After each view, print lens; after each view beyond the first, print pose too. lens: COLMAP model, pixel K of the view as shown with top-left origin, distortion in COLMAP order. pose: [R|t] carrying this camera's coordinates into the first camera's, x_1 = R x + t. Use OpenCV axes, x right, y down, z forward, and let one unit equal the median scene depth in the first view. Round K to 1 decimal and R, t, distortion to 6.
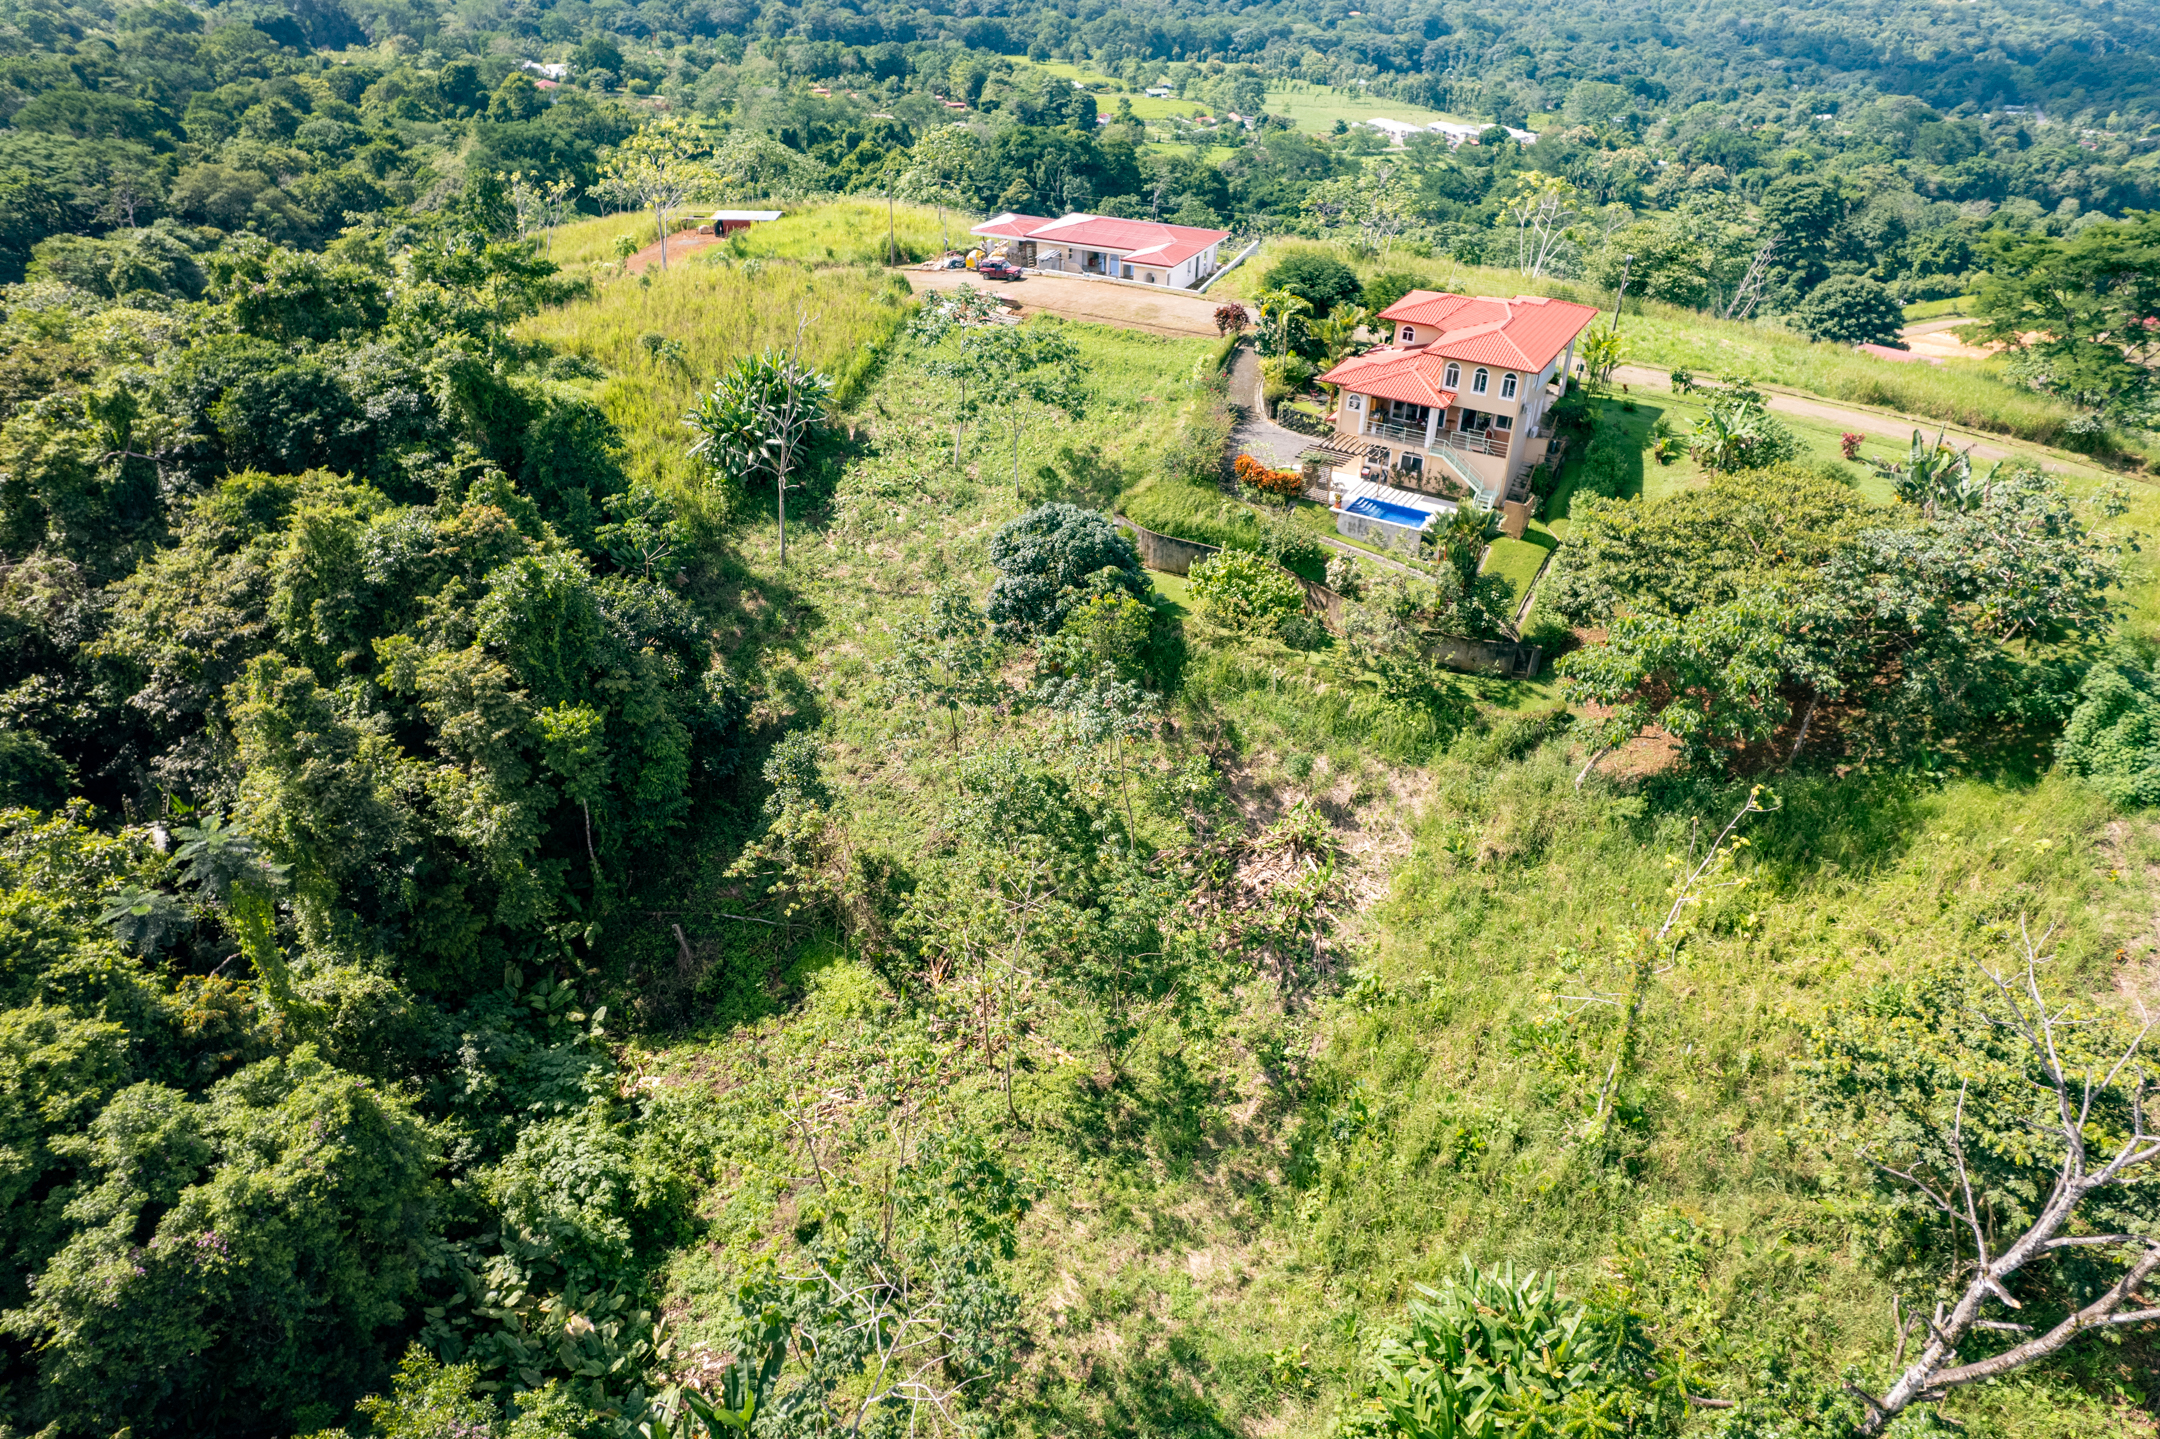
lens RADIAL K [[1377.3, 0, 1077.3], [0, 1377.3, 730.5], [0, 0, 1]] dist [-0.075214, 0.067222]
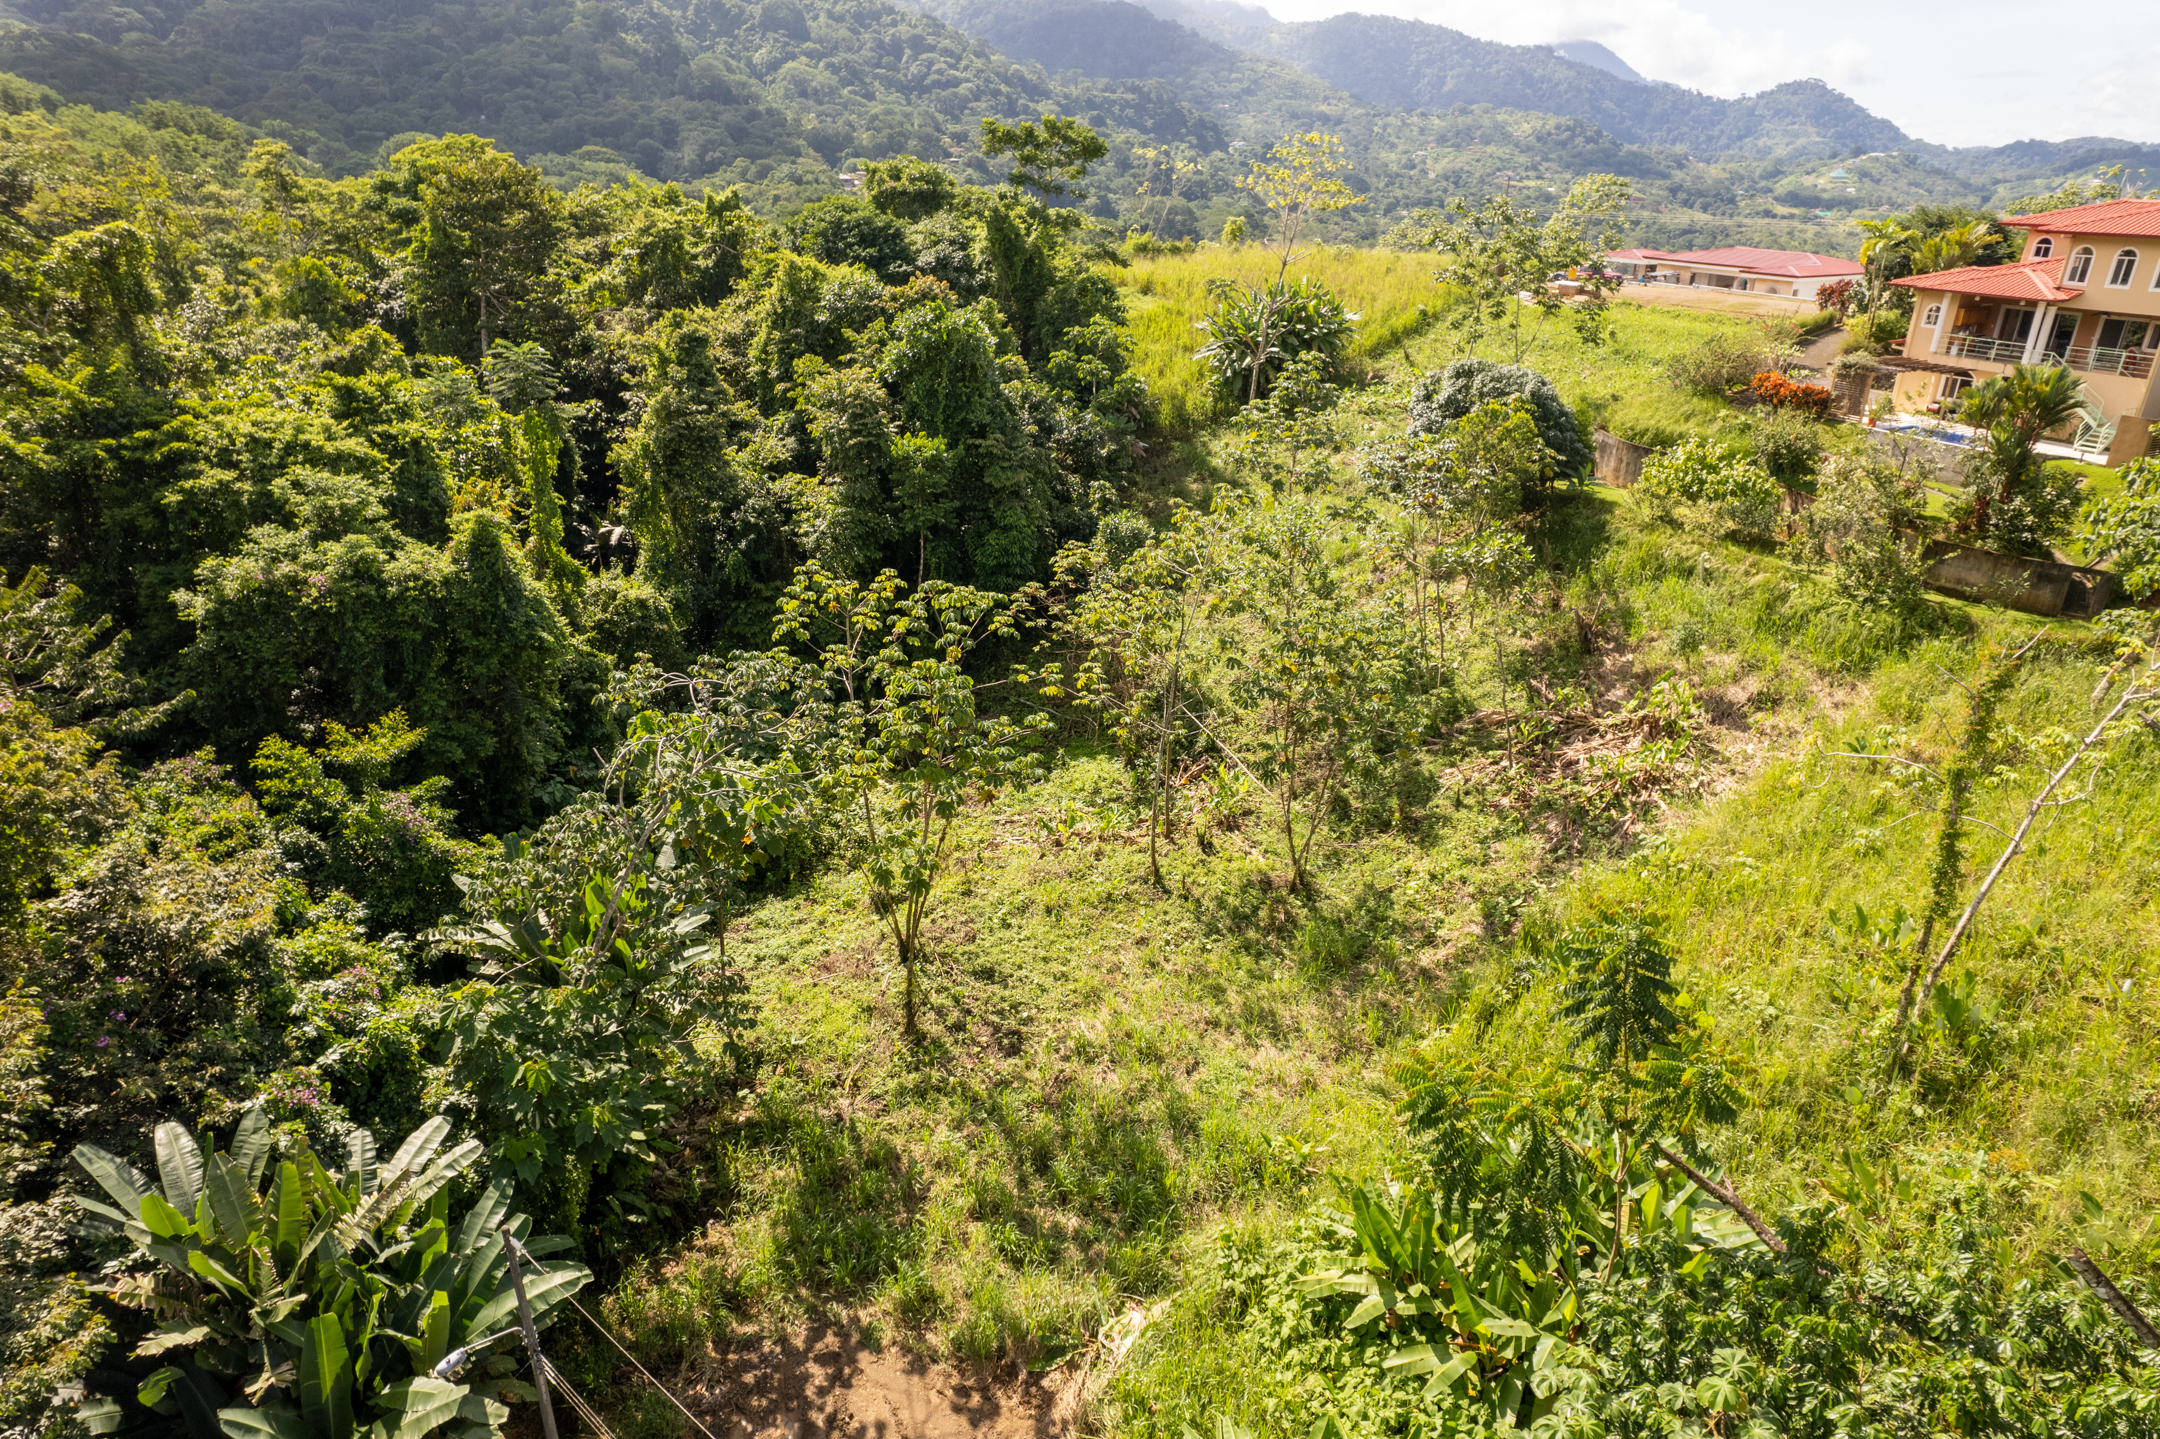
lens RADIAL K [[1377.3, 0, 1077.3], [0, 1377.3, 730.5], [0, 0, 1]] dist [-0.075214, 0.067222]
pose [[0.855017, 0.210177, -0.474101, 0.237657], [-0.286205, 0.953605, -0.093407, 0.238806], [0.432473, 0.215555, 0.875502, 0.192406]]
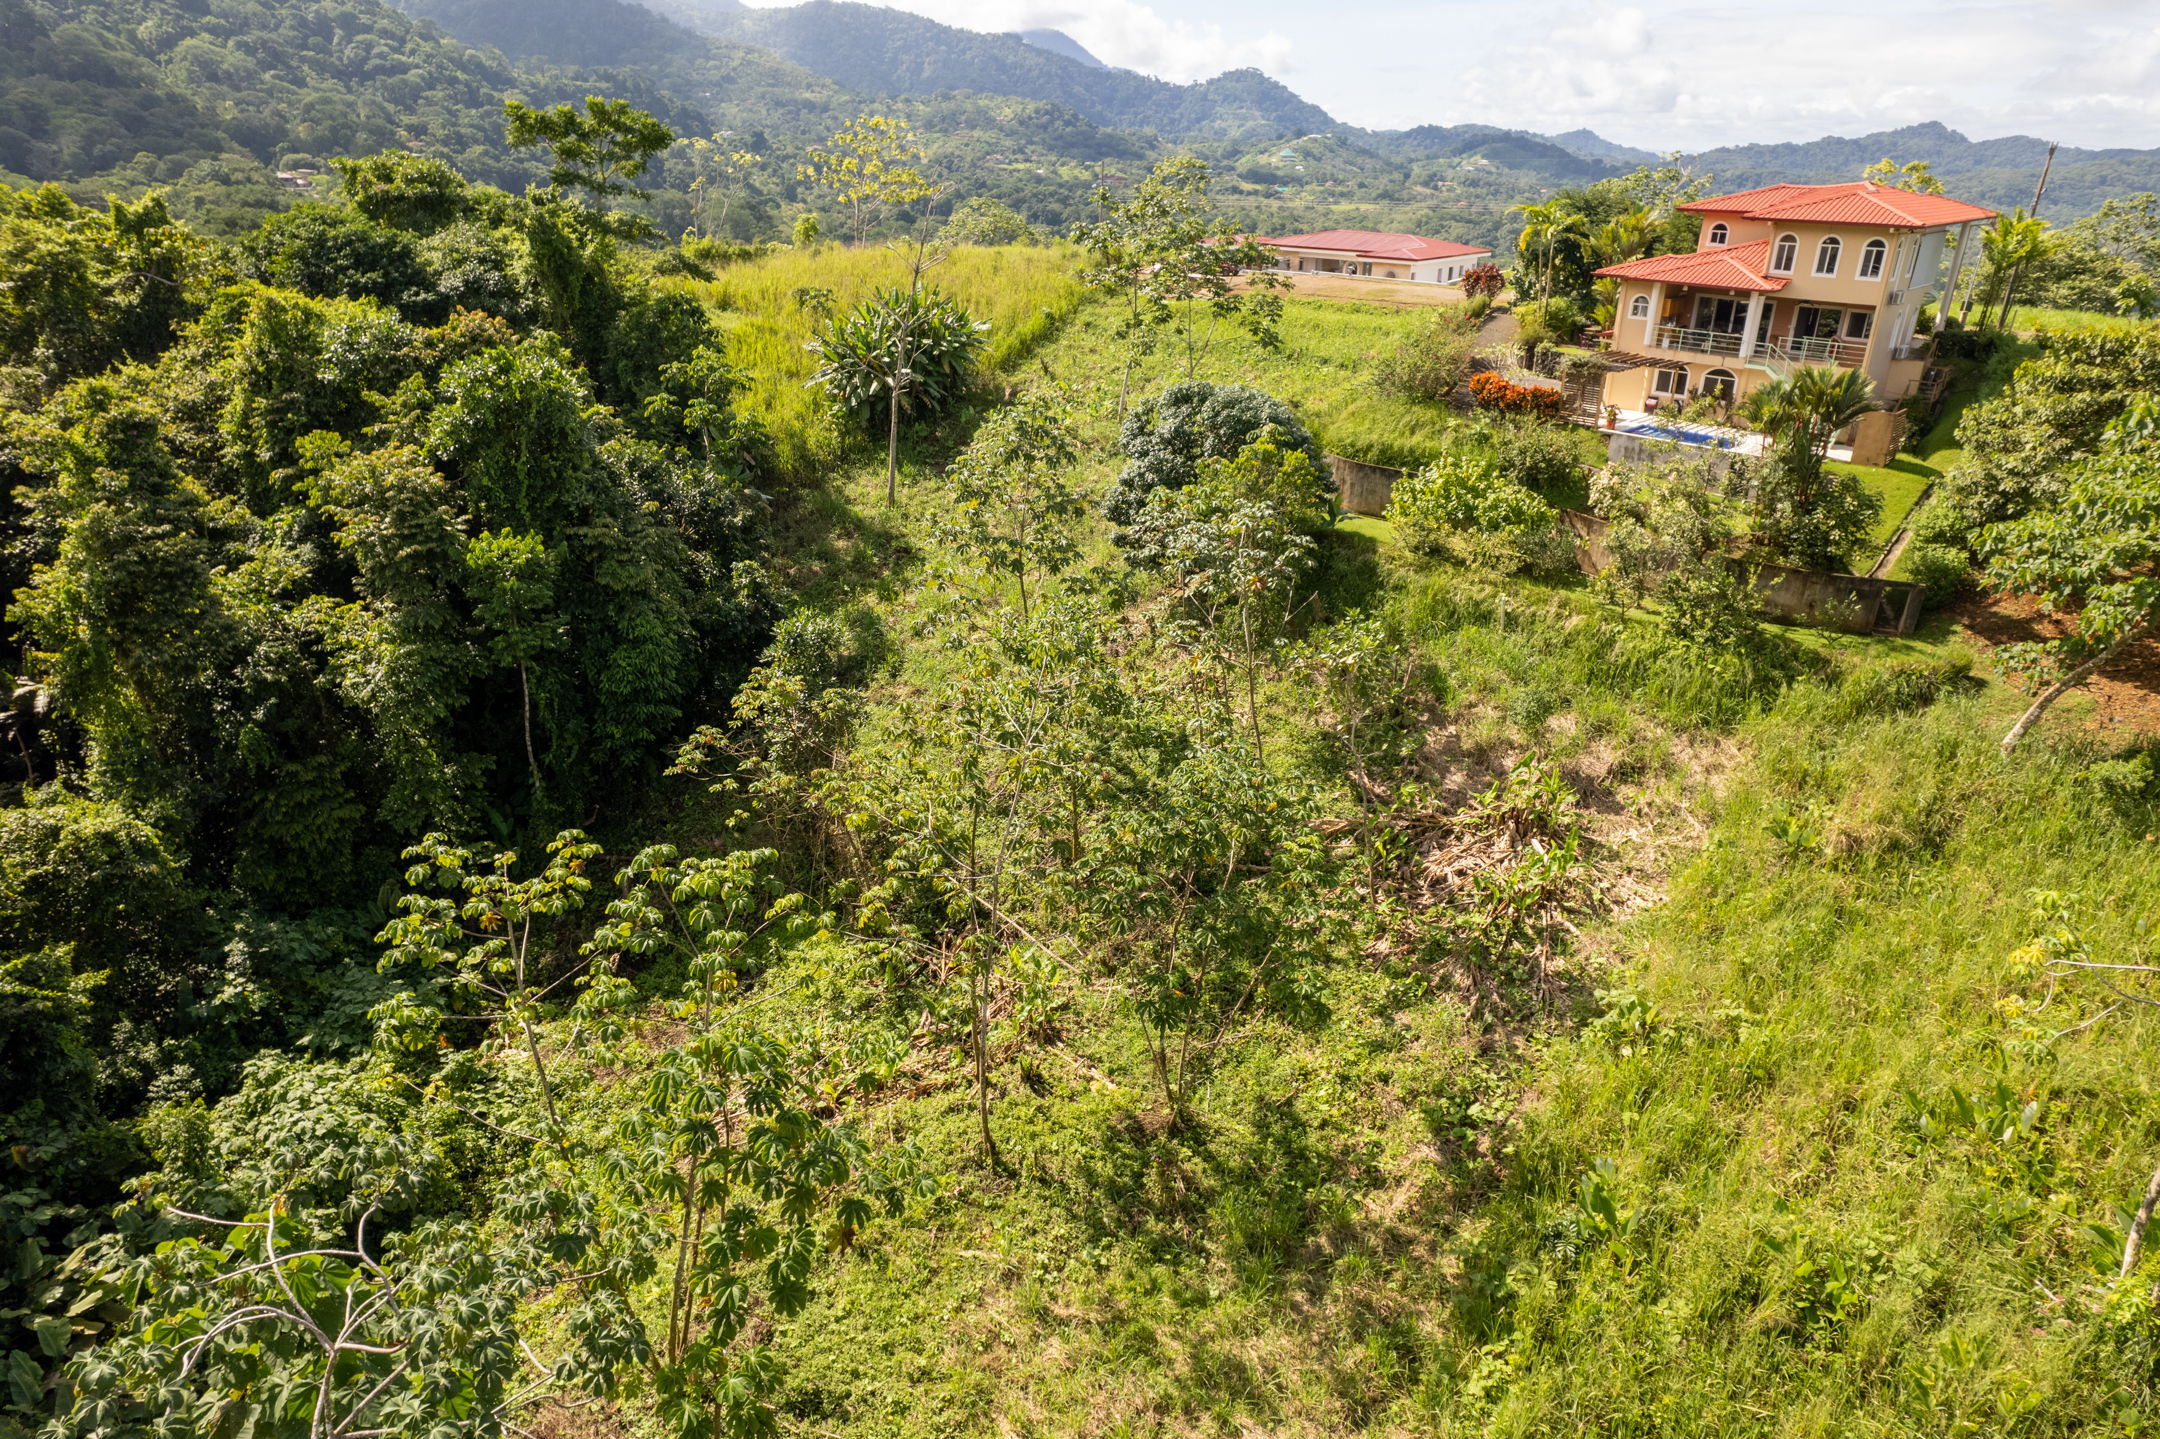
lens RADIAL K [[1377.3, 0, 1077.3], [0, 1377.3, 730.5], [0, 0, 1]] dist [-0.075214, 0.067222]
pose [[0.979684, 0.084370, -0.181935, 0.068217], [-0.112272, 0.982448, -0.148964, 0.153557], [0.166174, 0.166364, 0.971962, 0.328098]]
